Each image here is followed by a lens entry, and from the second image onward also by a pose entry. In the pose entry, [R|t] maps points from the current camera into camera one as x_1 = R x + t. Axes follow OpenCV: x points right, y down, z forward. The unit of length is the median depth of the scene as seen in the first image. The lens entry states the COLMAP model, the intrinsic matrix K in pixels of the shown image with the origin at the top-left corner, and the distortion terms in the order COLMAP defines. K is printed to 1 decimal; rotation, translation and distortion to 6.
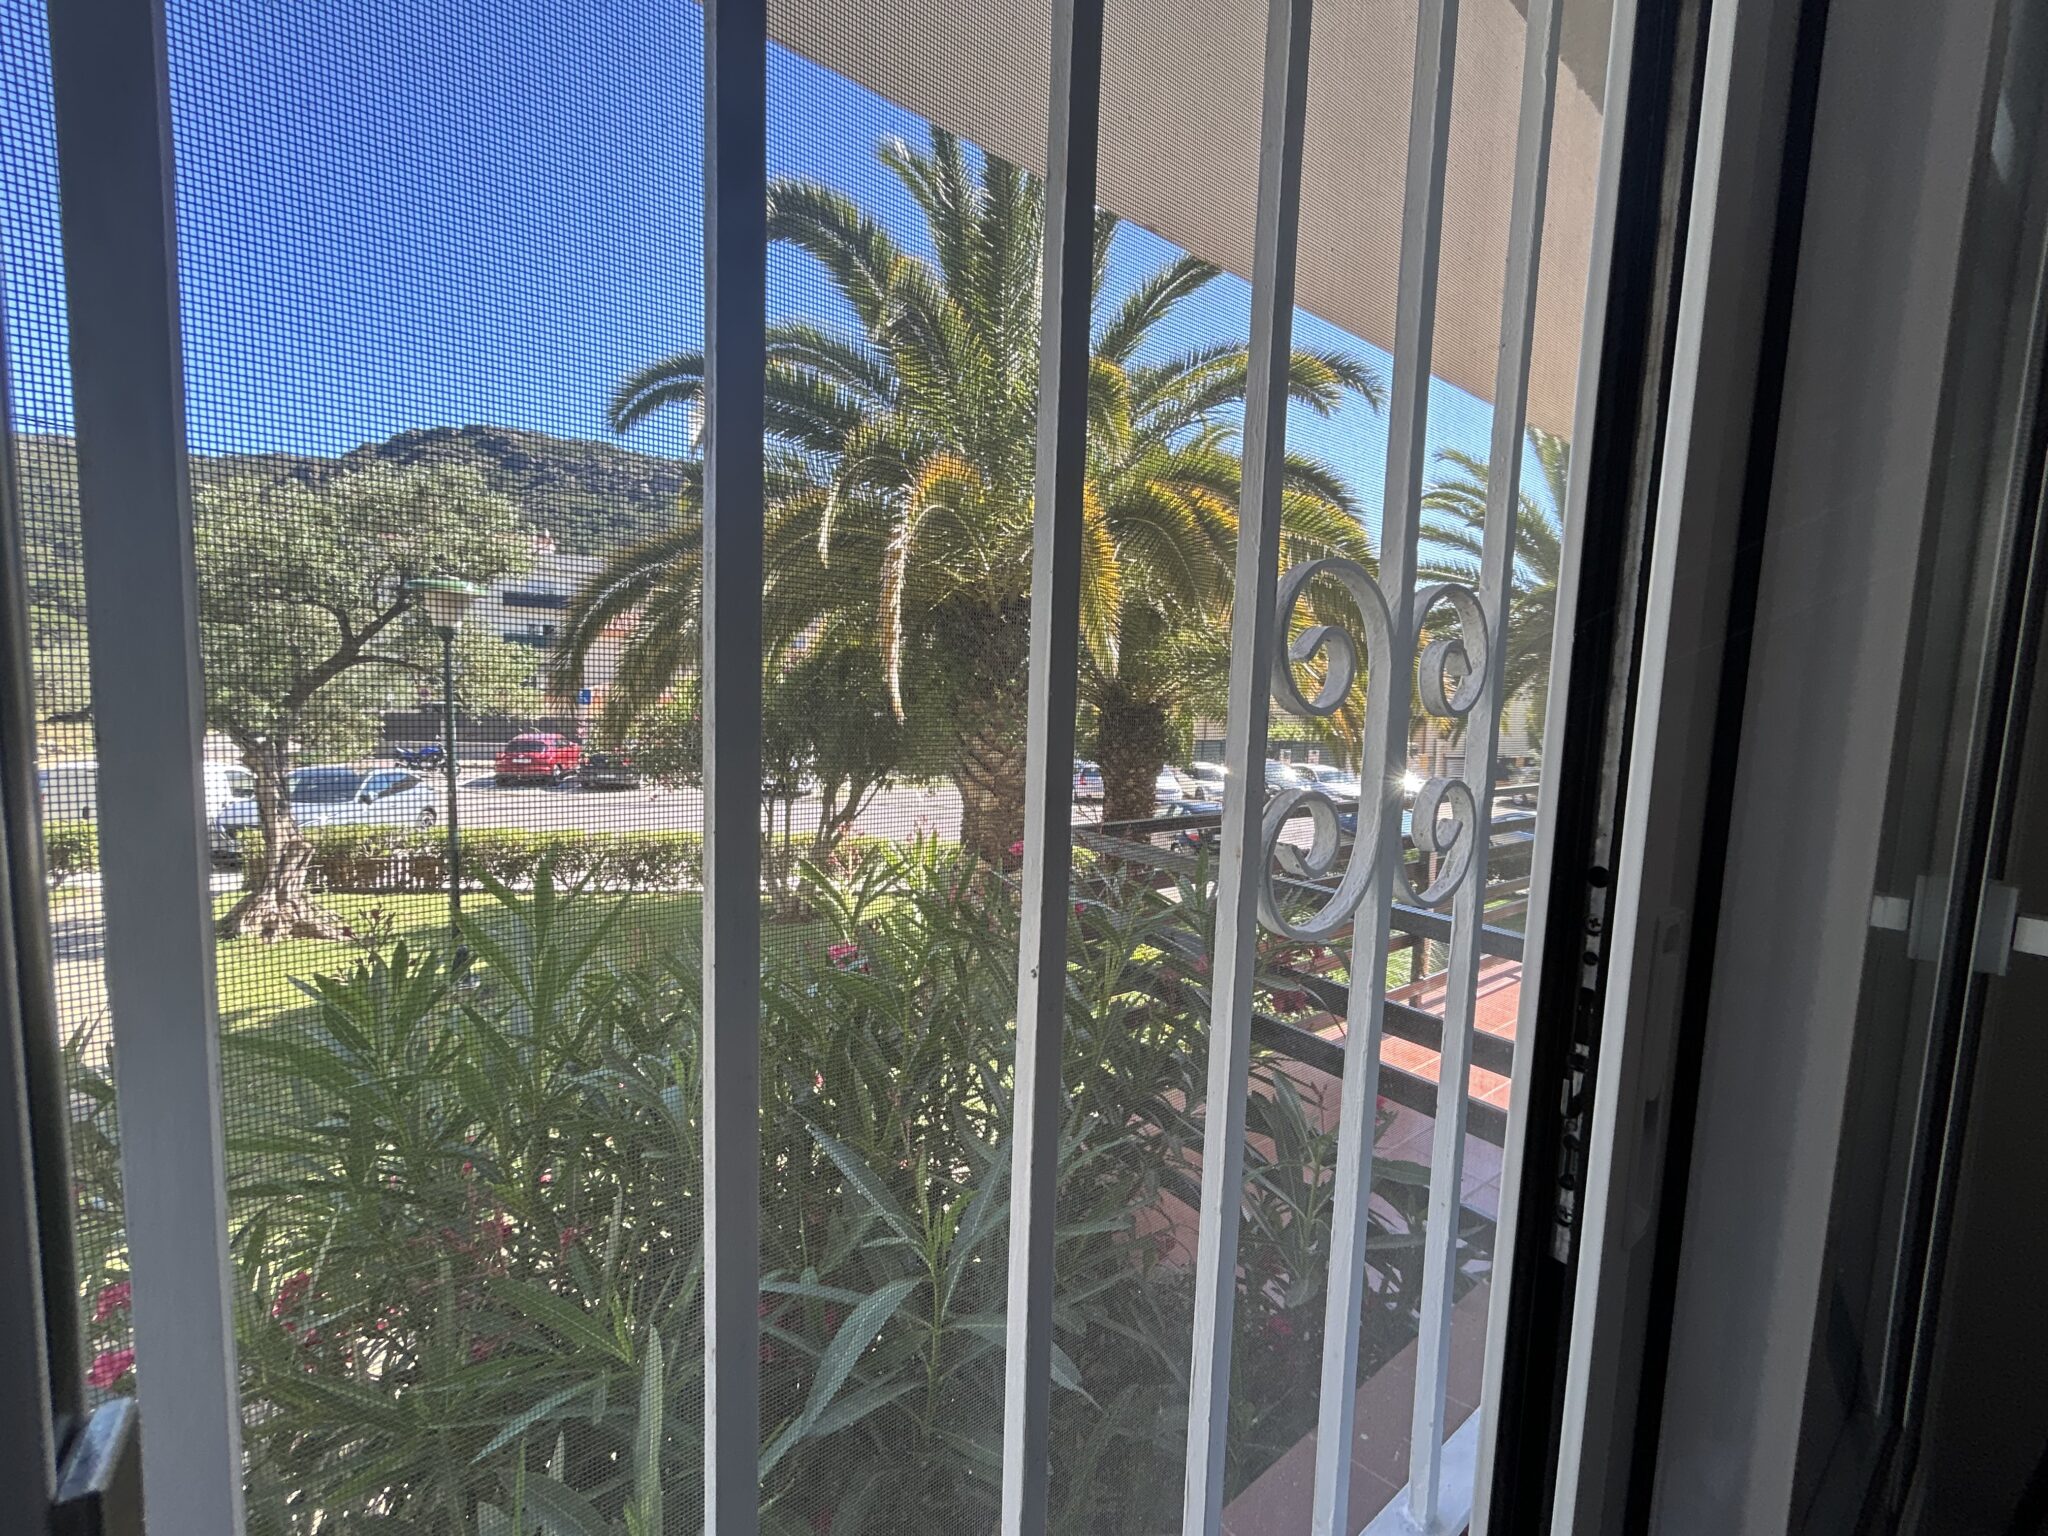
lens RADIAL K [[825.8, 0, 1035.1], [0, 825.8, 764.9], [0, 0, 1]] dist [-0.003578, 0.000034]
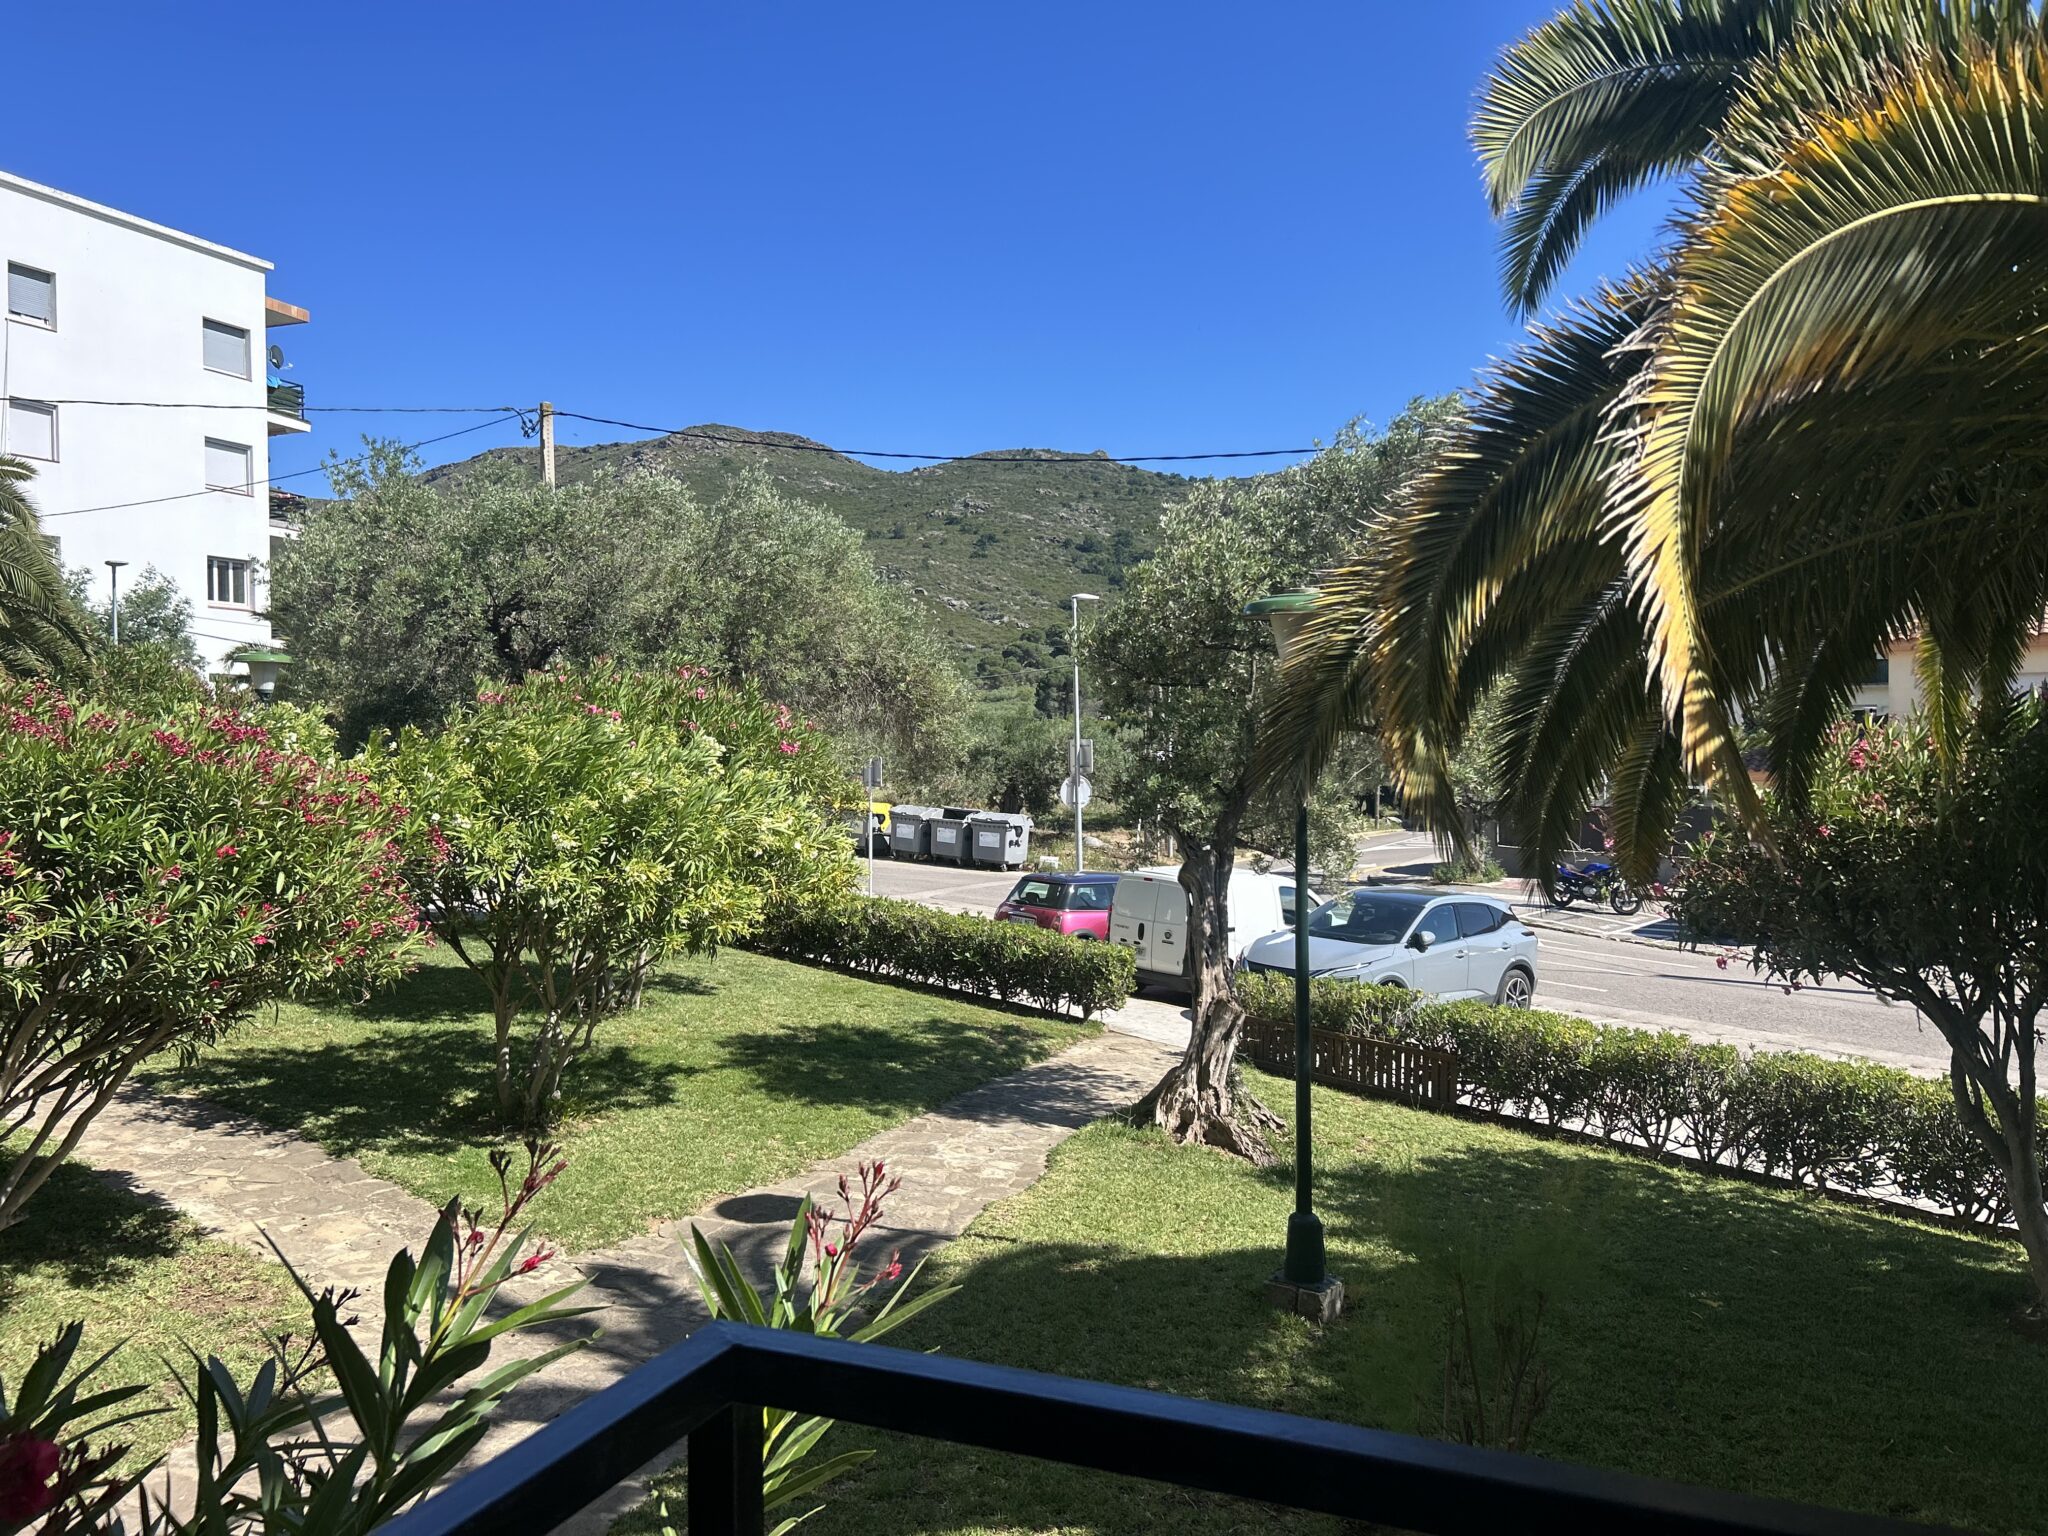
lens RADIAL K [[1545.8, 0, 1034.5], [0, 1545.8, 775.6], [0, 0, 1]] dist [0.044931, -0.030930]
pose [[0.504401, -0.015040, -0.863338, 0.127034], [-0.053532, 0.997380, -0.048651, -0.020614], [0.861808, 0.070755, 0.502275, 0.213199]]
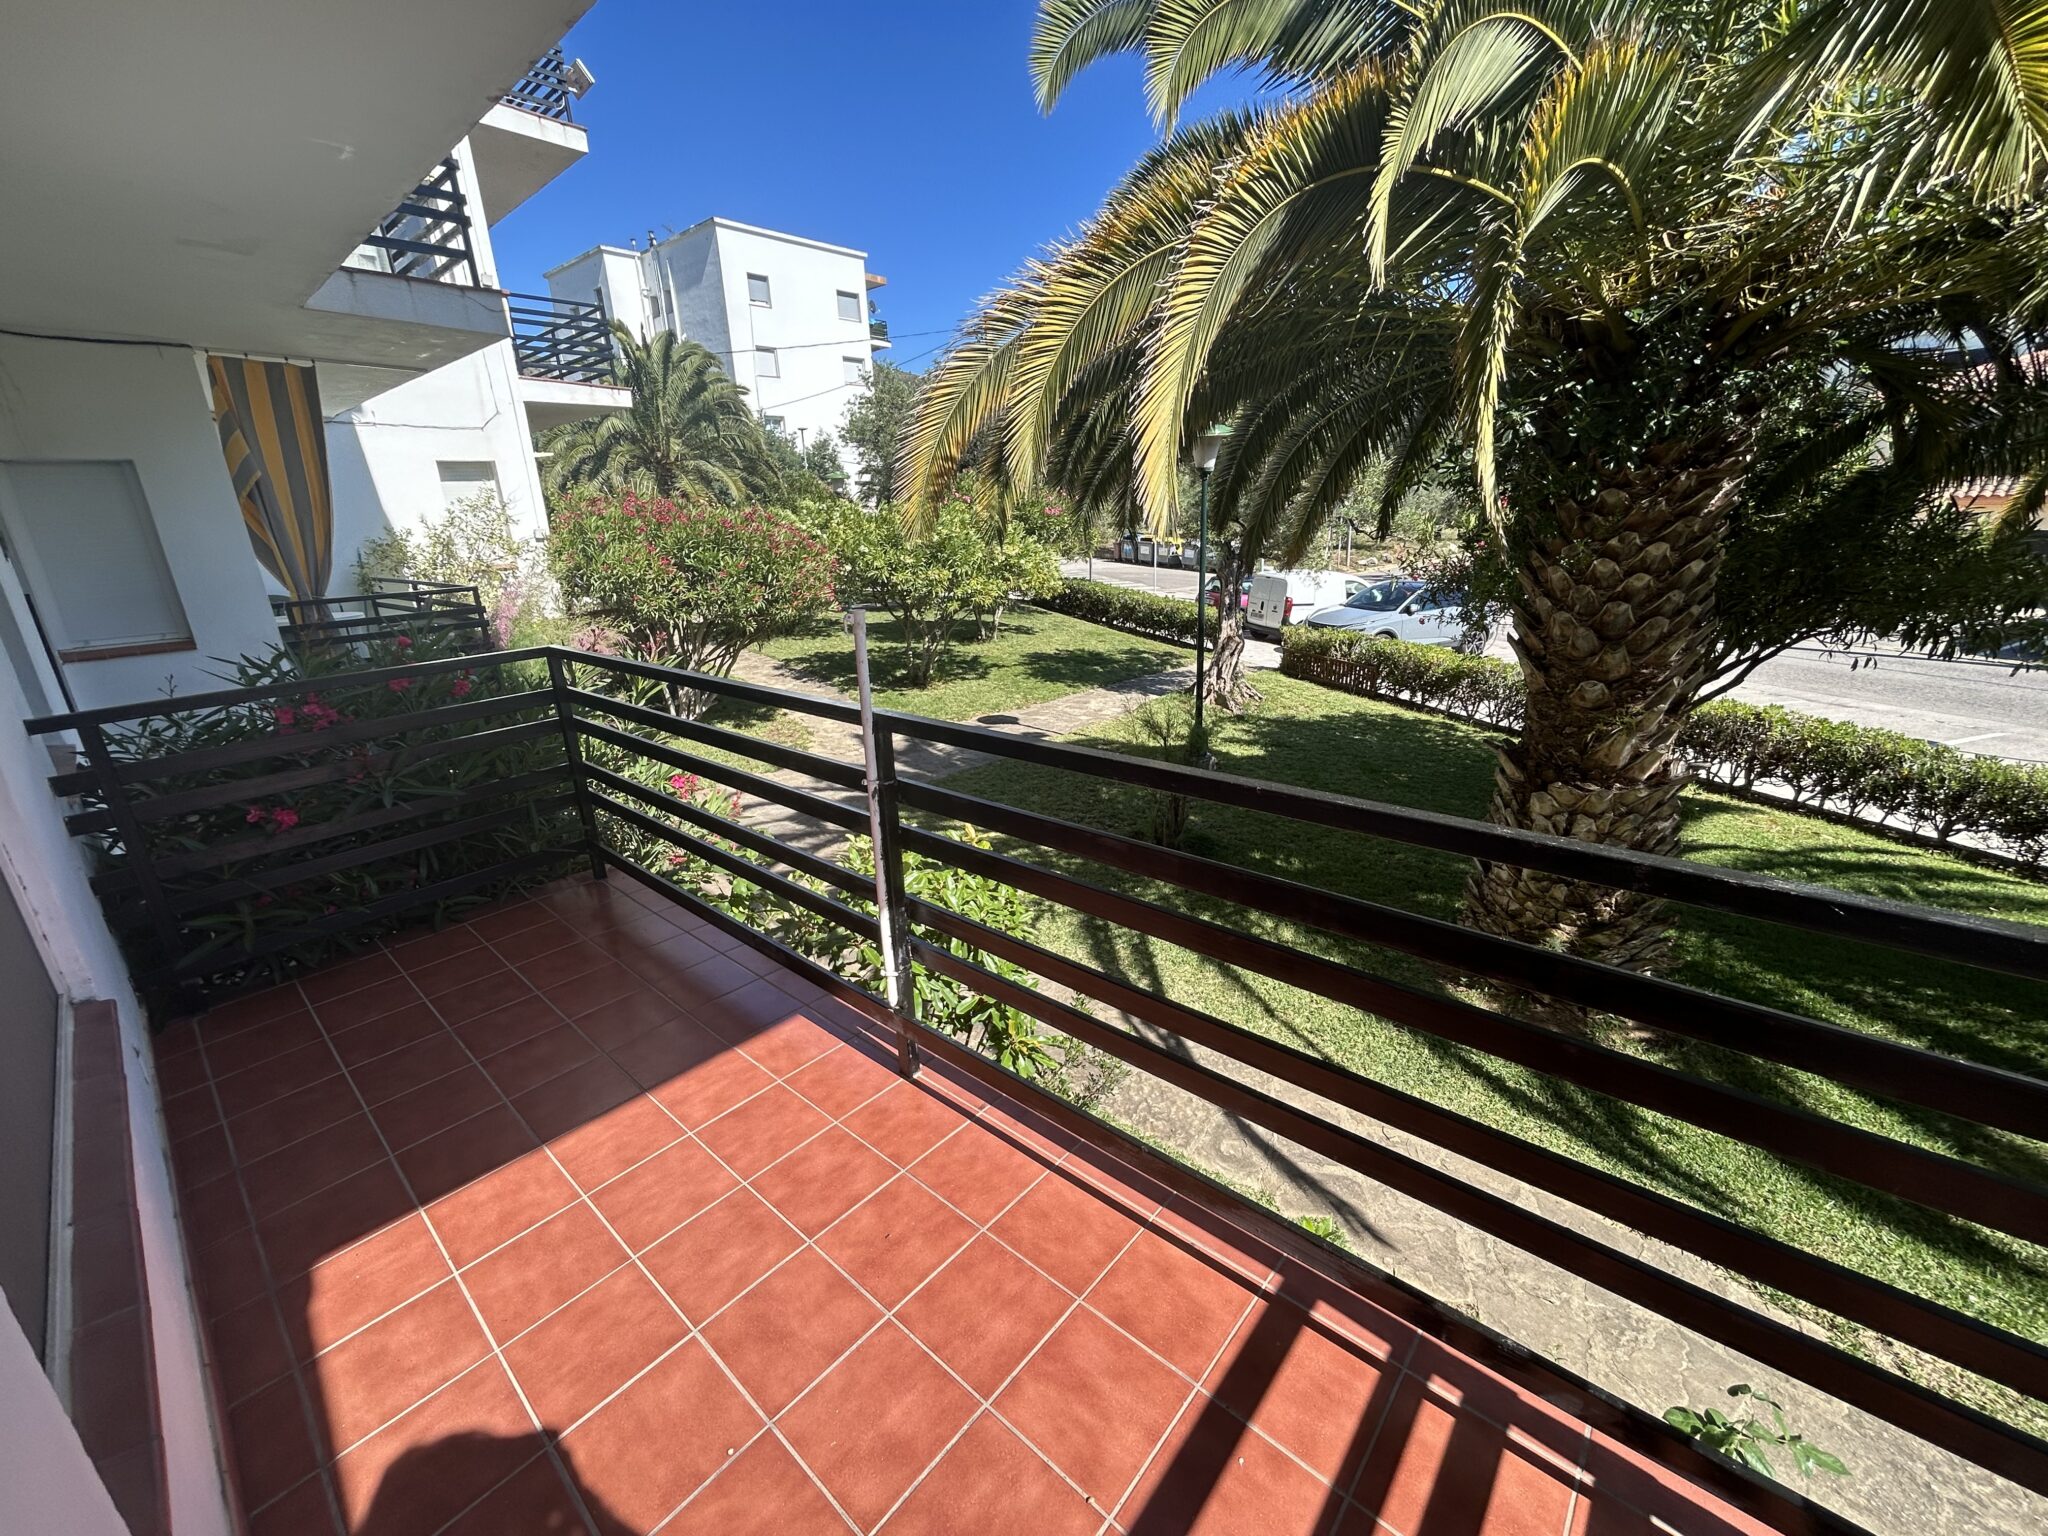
lens RADIAL K [[825.8, 0, 1017.3], [0, 825.8, 781.5], [0, 0, 1]] dist [-0.003578, 0.000034]
pose [[0.189152, 0.268127, -0.944632, 0.398313], [-0.035357, 0.963234, 0.266327, -0.026767], [0.981311, -0.016977, 0.191678, 0.383486]]
